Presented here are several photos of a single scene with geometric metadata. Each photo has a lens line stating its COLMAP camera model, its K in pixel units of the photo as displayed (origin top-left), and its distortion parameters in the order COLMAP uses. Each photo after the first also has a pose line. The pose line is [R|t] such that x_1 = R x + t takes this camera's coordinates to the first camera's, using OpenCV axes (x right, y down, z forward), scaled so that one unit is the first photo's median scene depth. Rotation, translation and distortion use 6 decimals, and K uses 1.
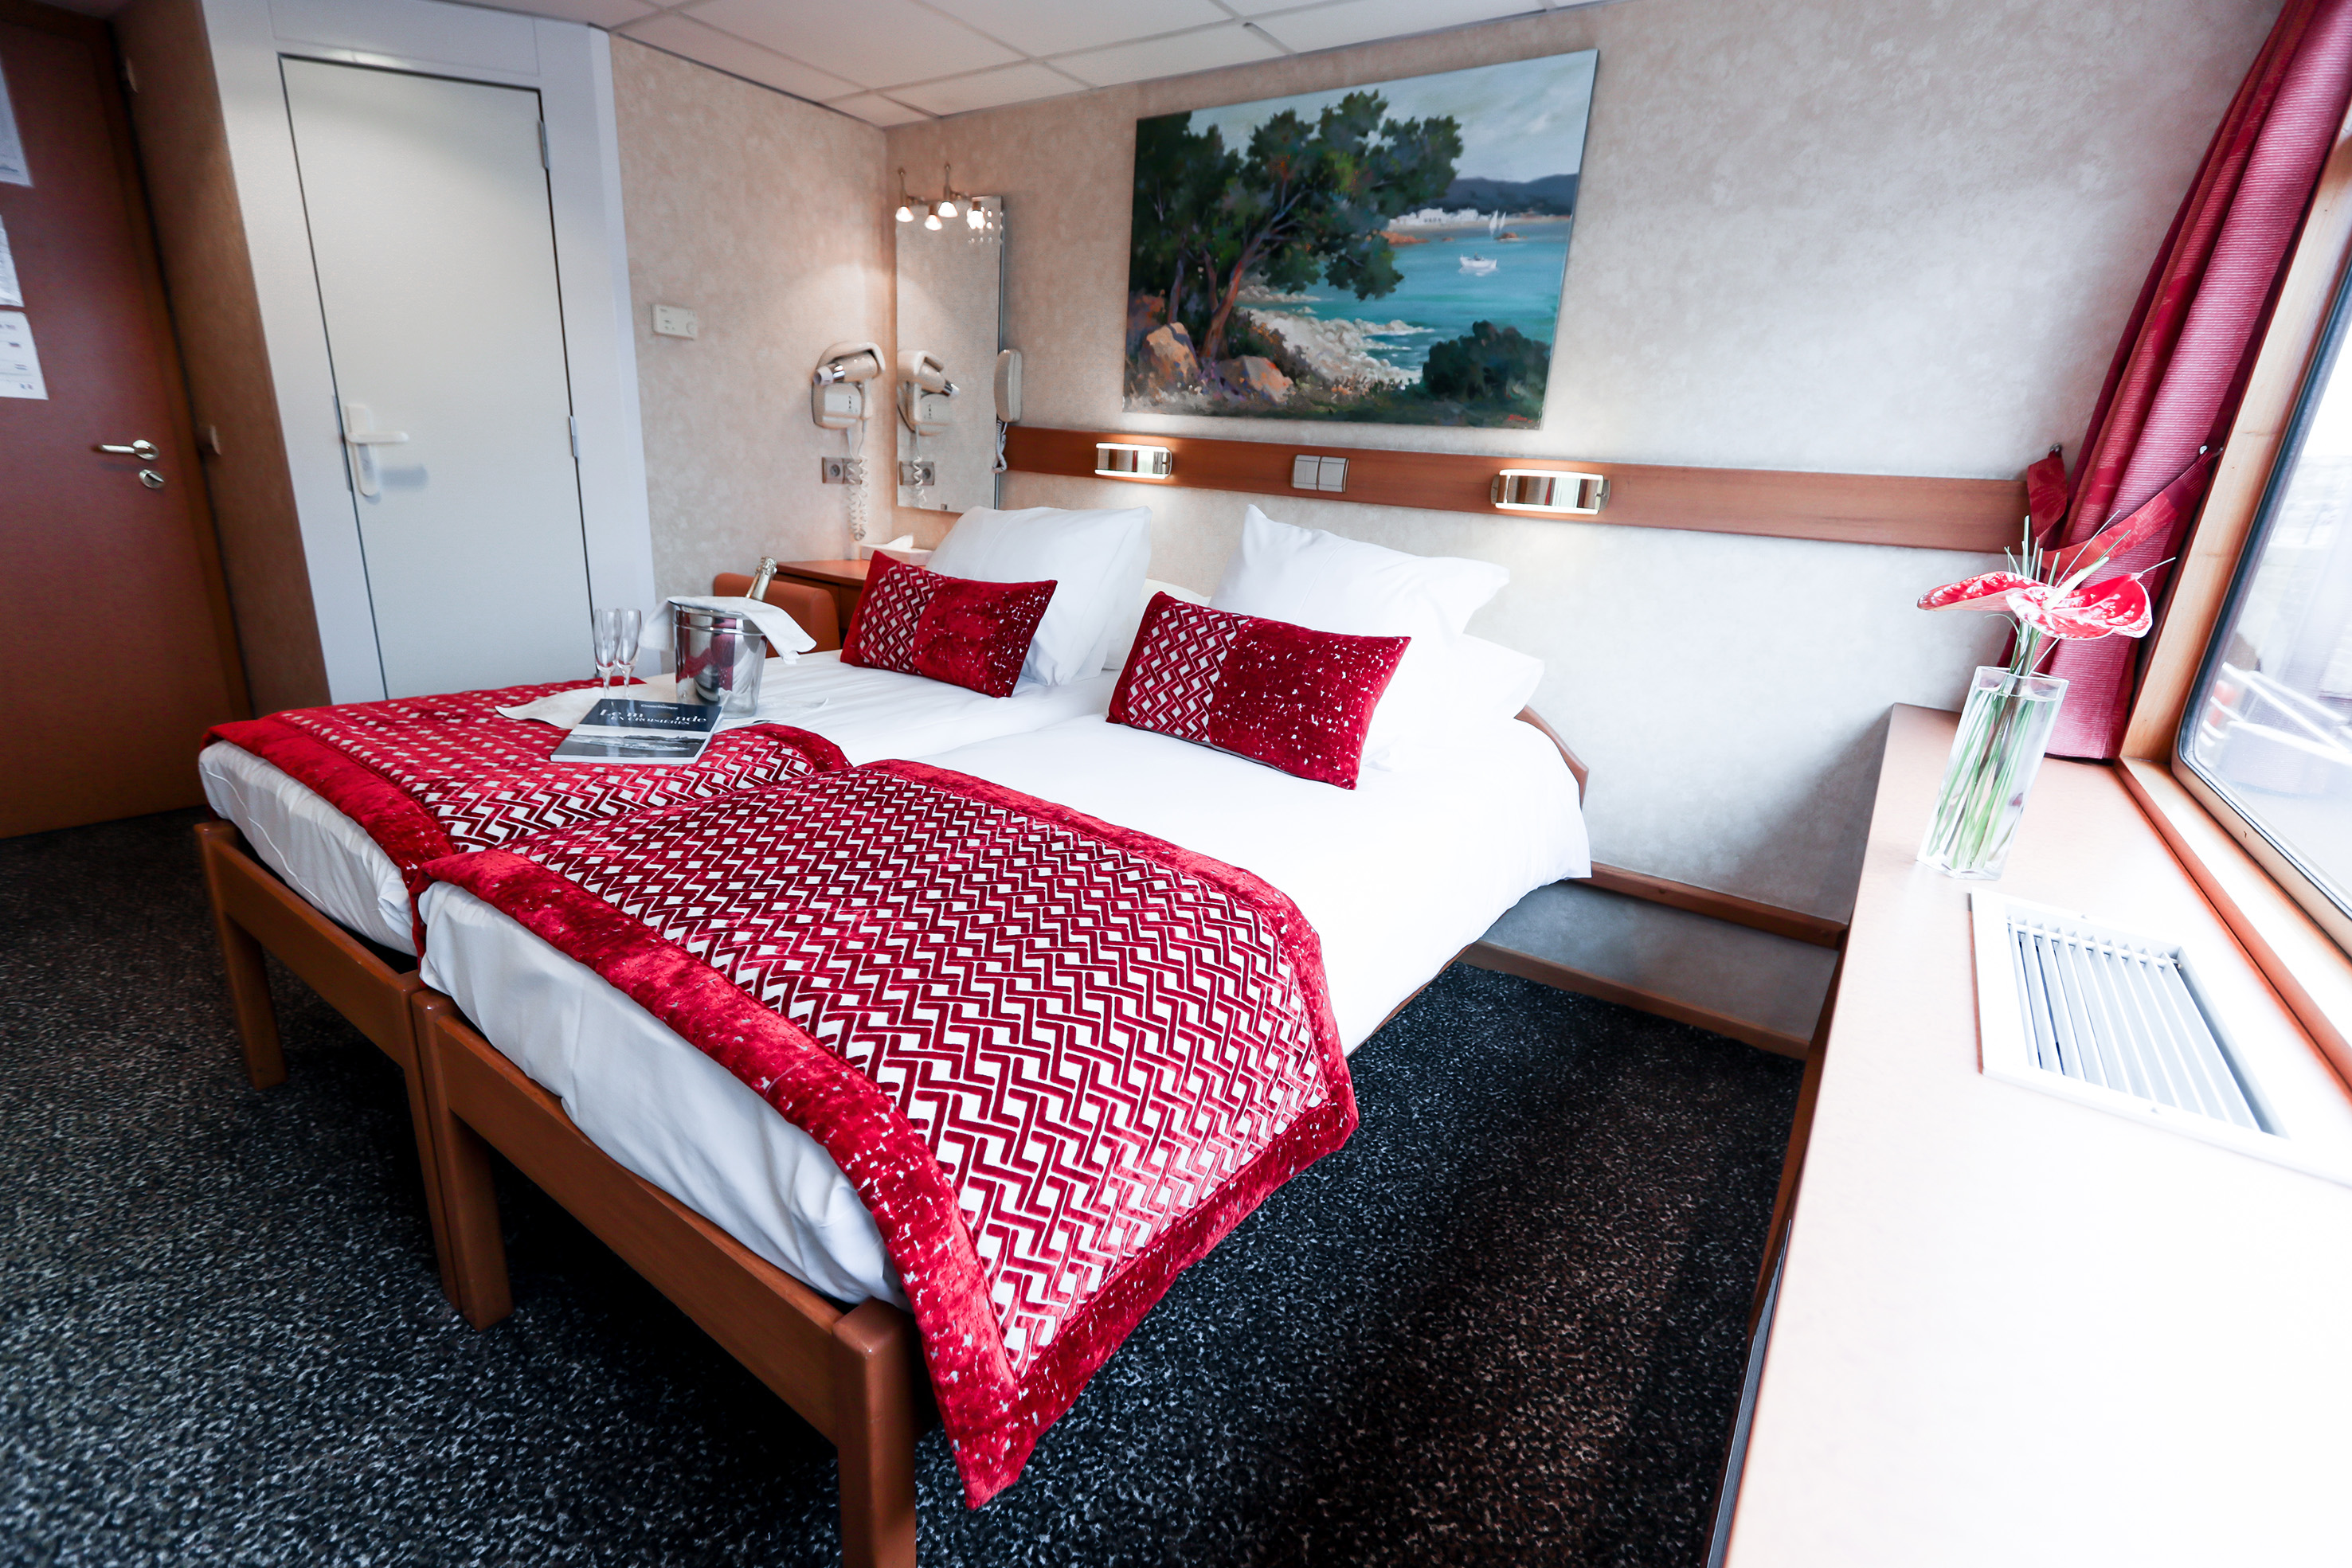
lens RADIAL K [[1056.4, 0, 1177.3], [0, 1056.4, 767.2], [0, 0, 1]] dist [-0.015676, 0.007675]
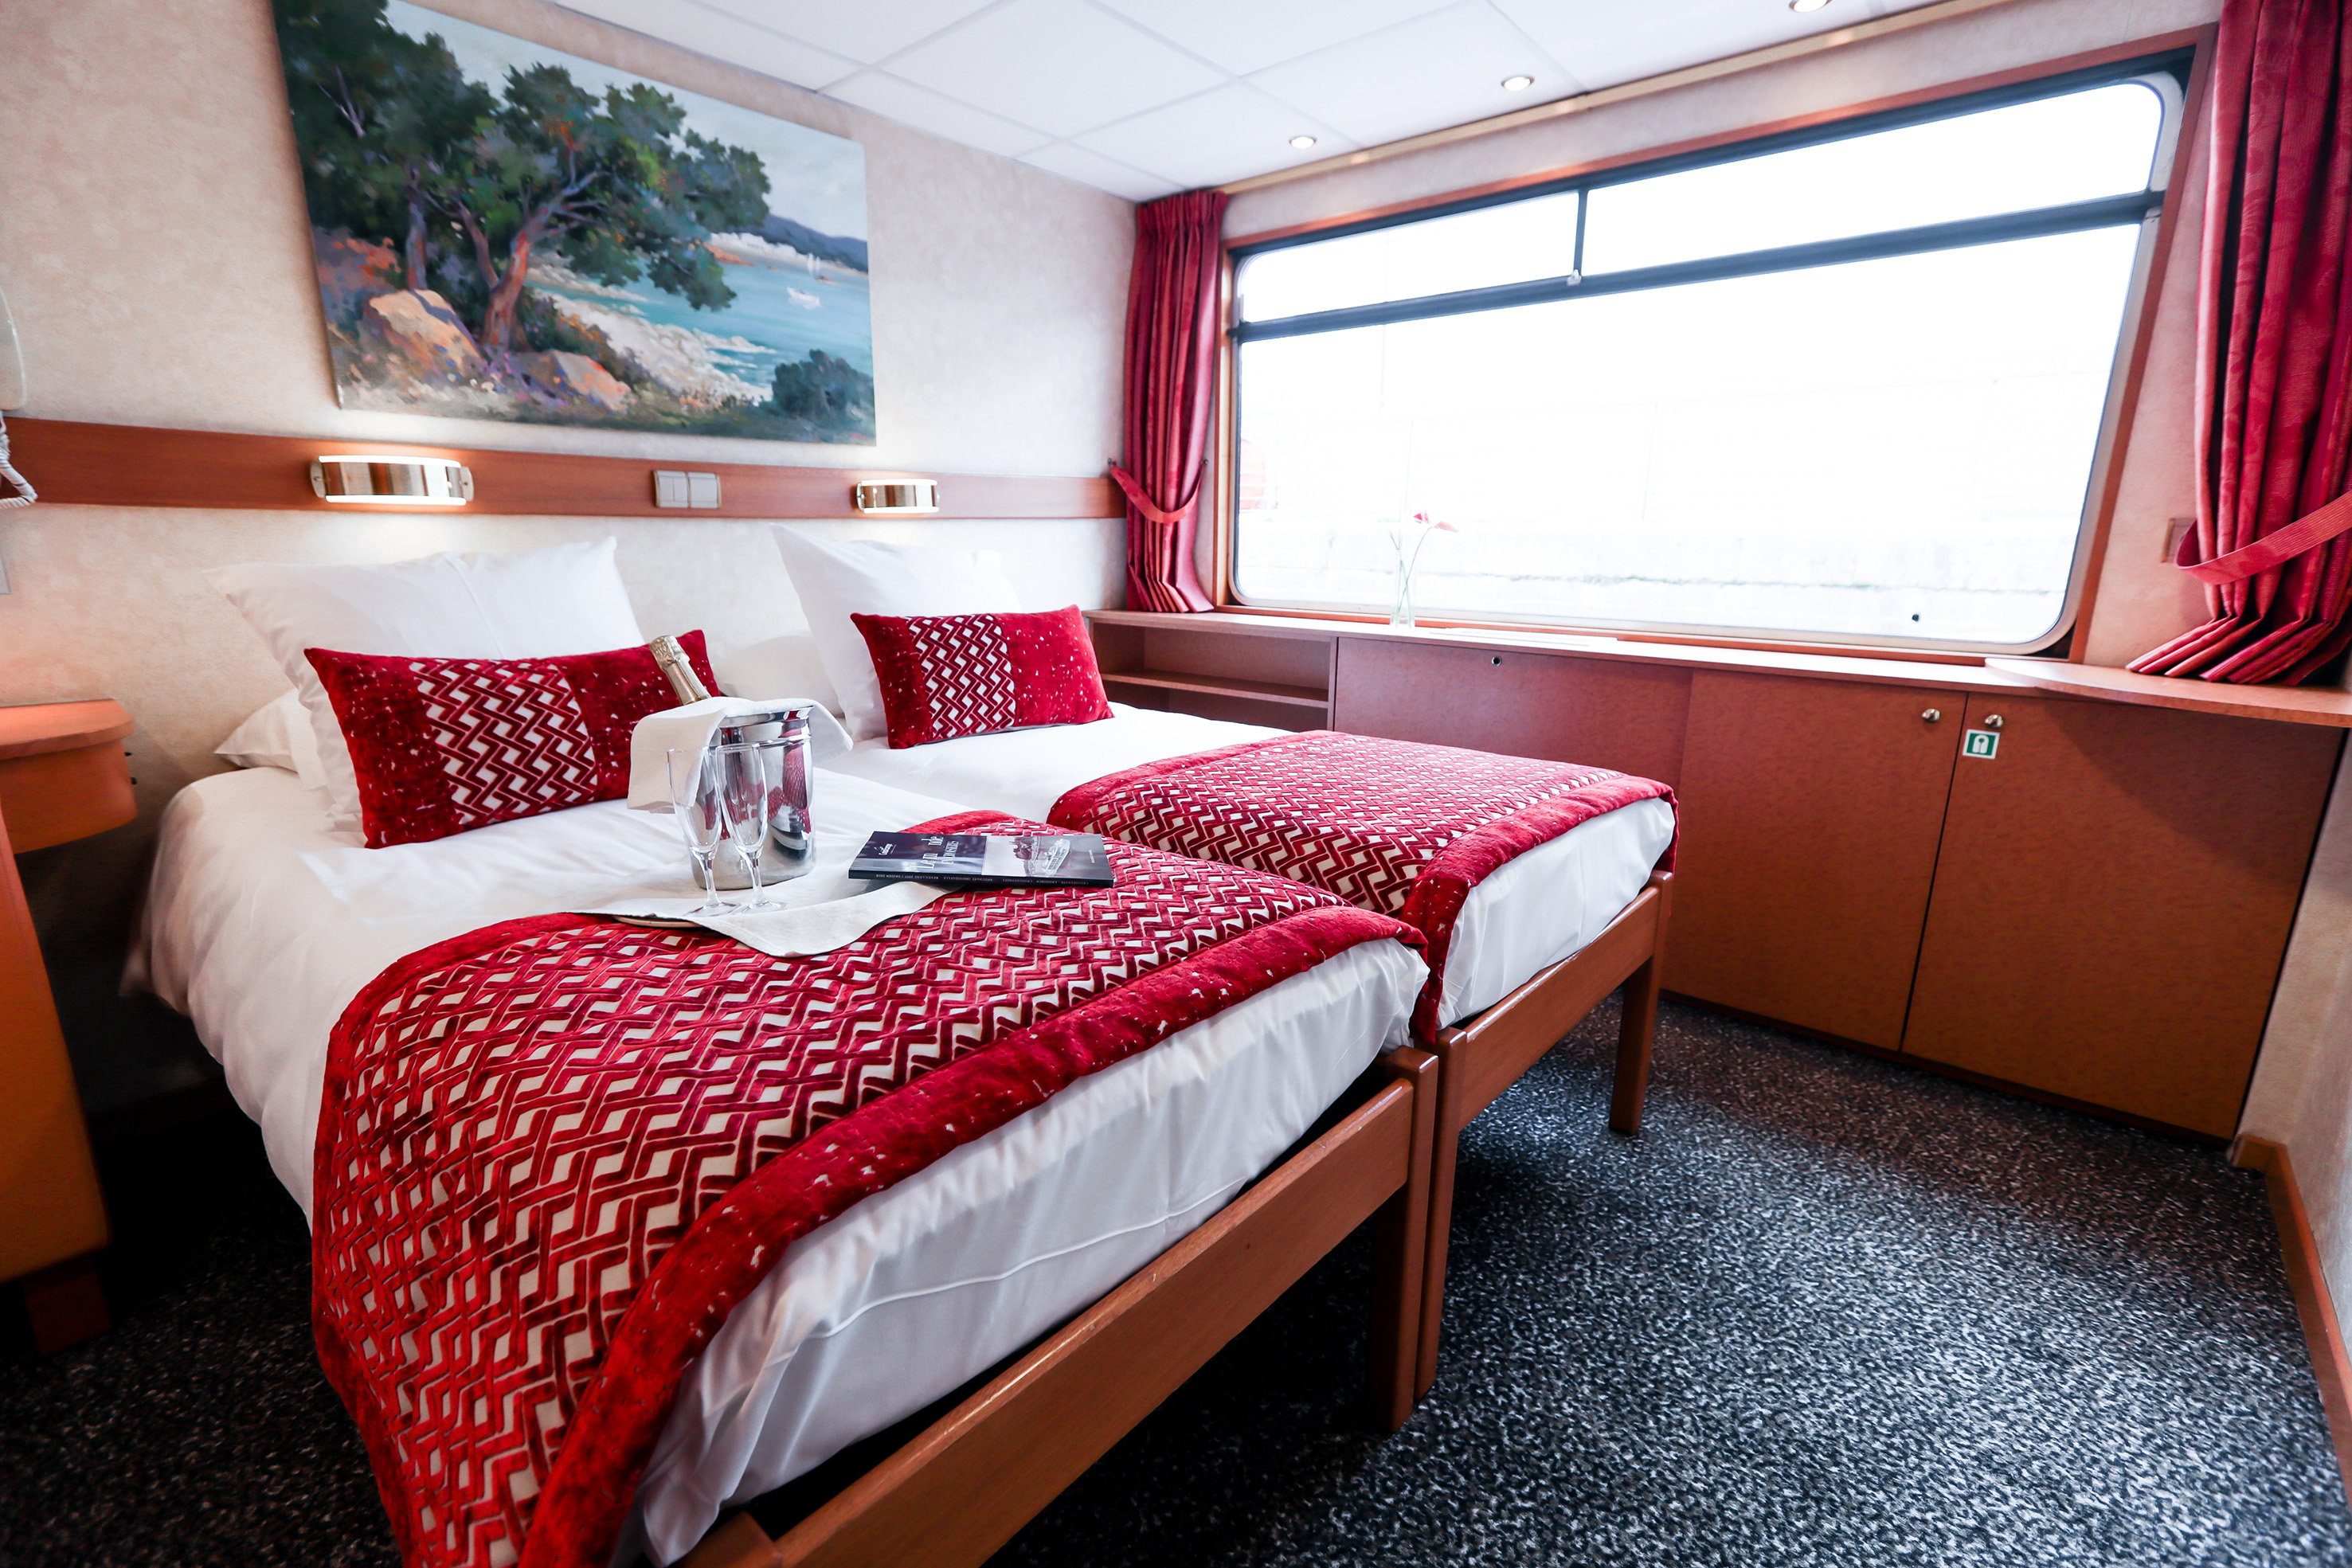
lens RADIAL K [[1057.6, 0, 1176.0], [0, 1057.6, 784.0], [0, 0, 1]] dist [-0.044405, 0.023793]
pose [[0.095634, -0.288197, 0.952784, -0.804109], [0.283031, 0.925537, 0.251546, -0.155106], [-0.954331, 0.245611, 0.170081, 0.517050]]
